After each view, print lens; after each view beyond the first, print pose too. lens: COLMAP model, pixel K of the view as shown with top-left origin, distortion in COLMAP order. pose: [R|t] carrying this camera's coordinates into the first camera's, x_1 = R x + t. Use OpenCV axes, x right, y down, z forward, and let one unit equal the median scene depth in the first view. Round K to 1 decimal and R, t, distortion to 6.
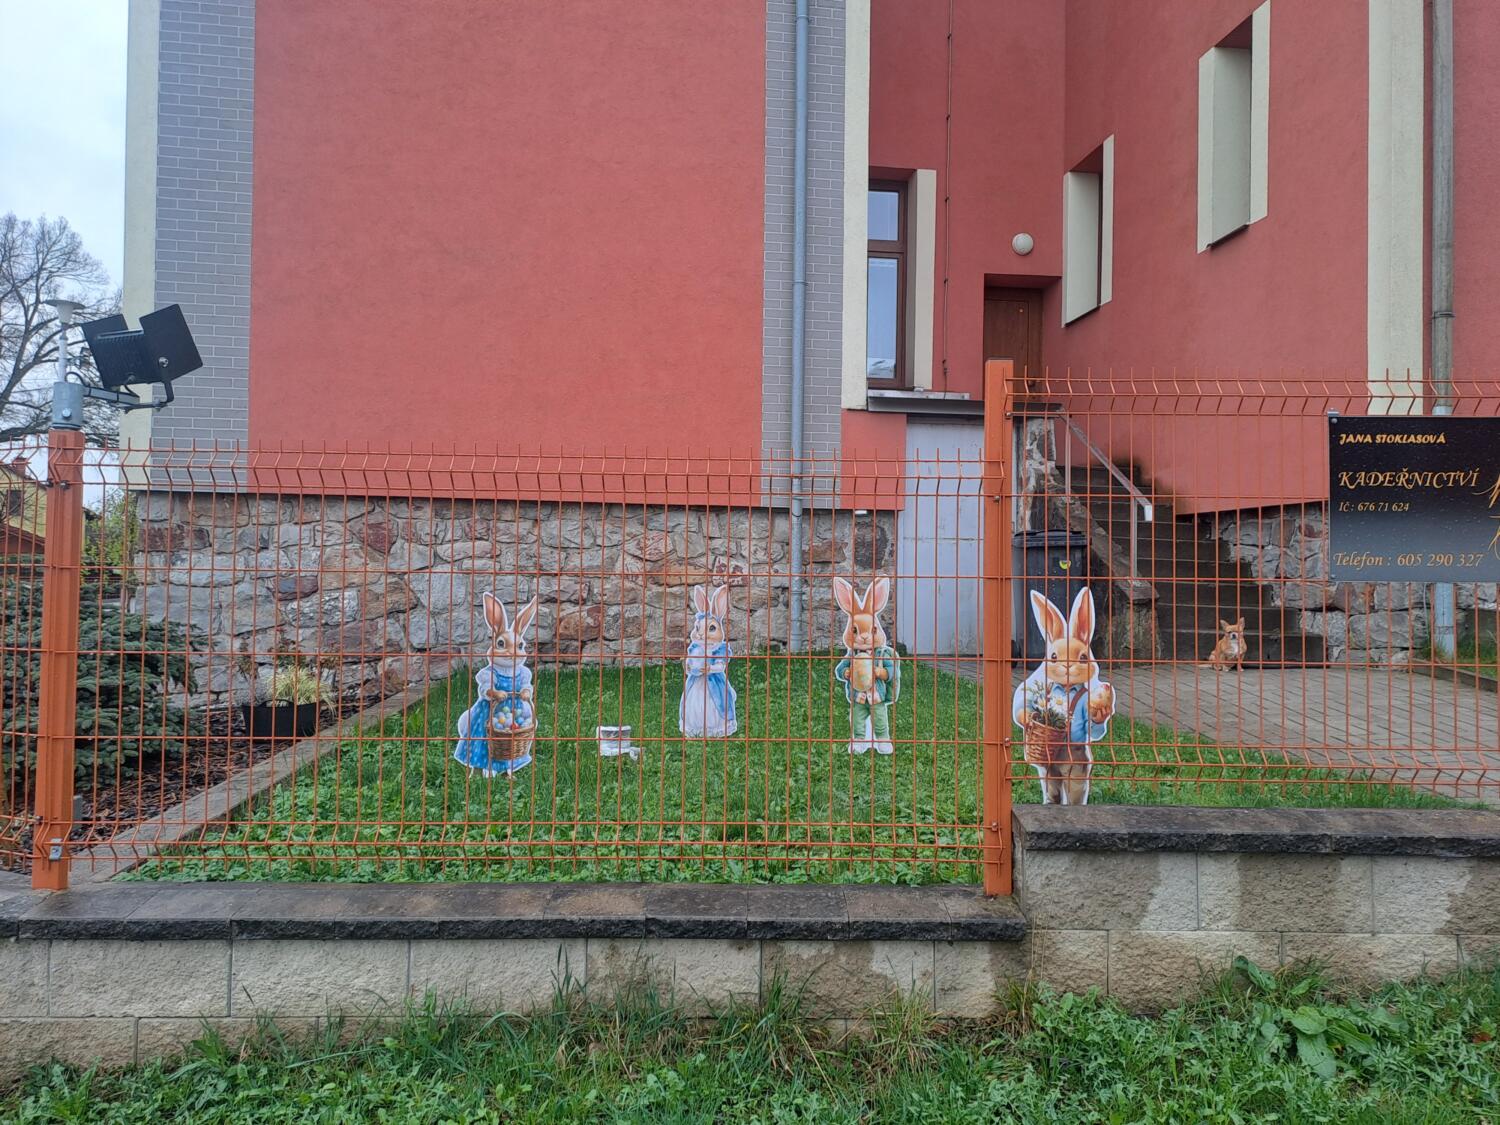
lens RADIAL K [[1103.4, 0, 750.0], [0, 1103.4, 562.5], [0, 0, 1]] dist [0.113220, -0.121138]
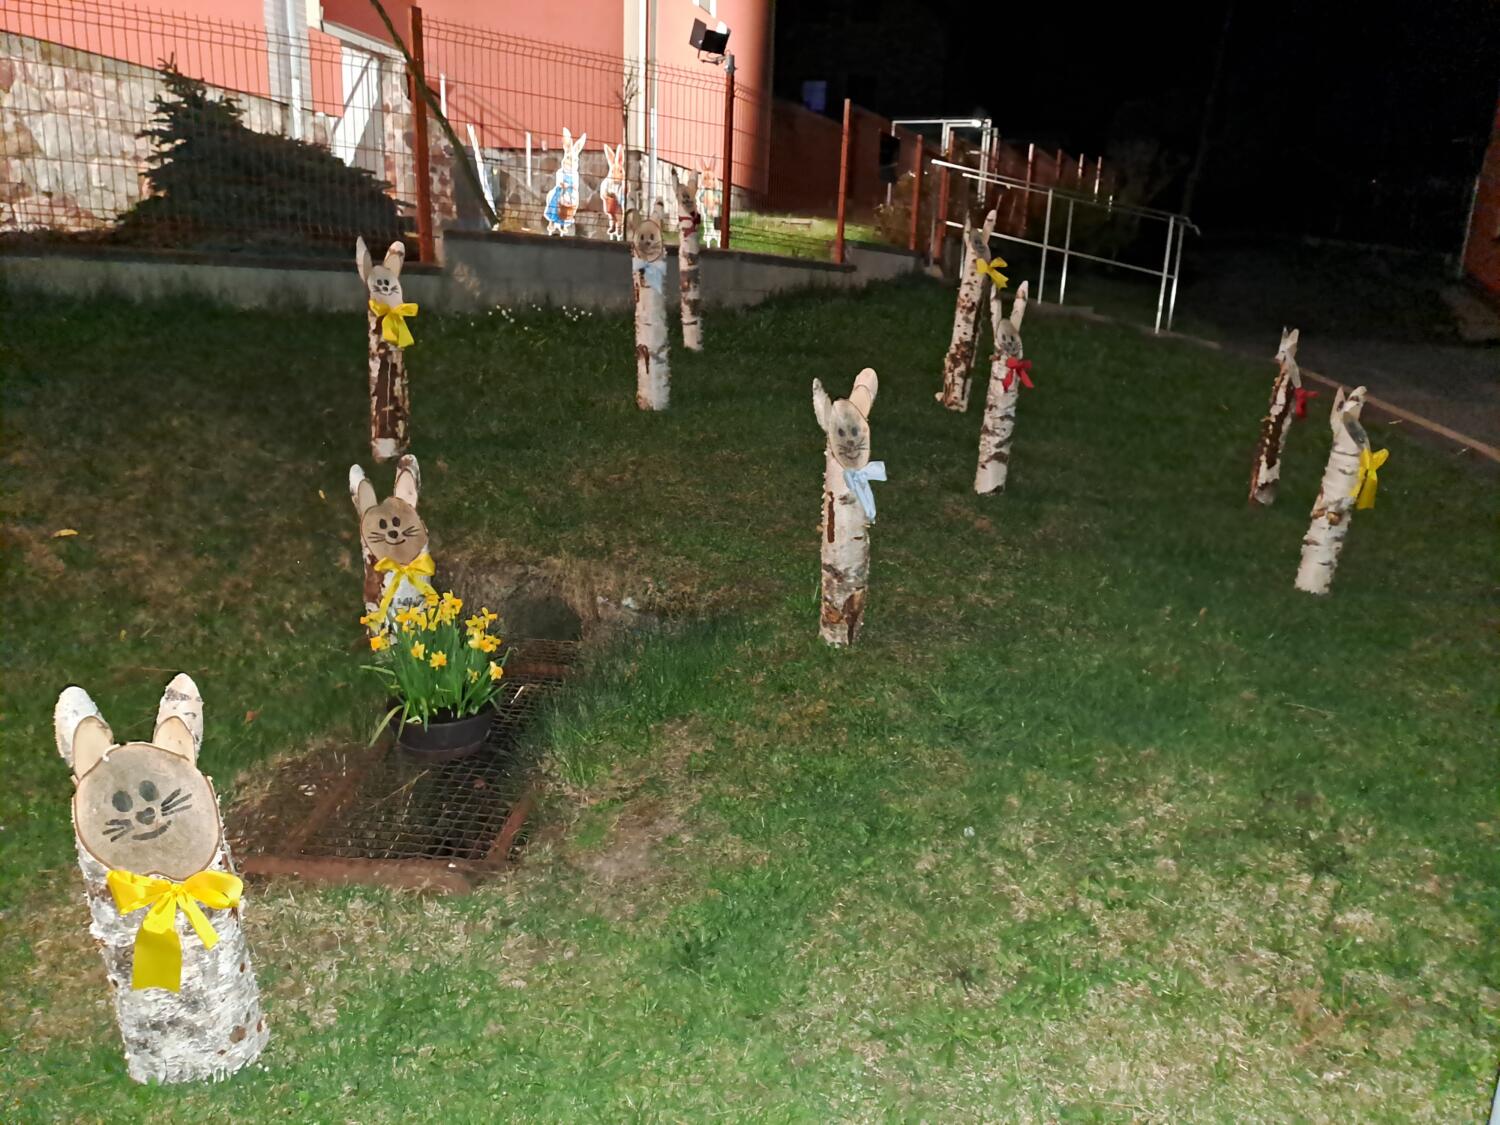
lens RADIAL K [[1103.9, 0, 764.7], [0, 1103.9, 552.3], [0, 0, 1]] dist [0.107259, -0.119630]
pose [[0.010267, -0.305150, 0.952249, -2.528650], [-0.004926, 0.952272, 0.305211, 0.133118], [-0.999935, -0.007824, 0.008273, 0.586782]]
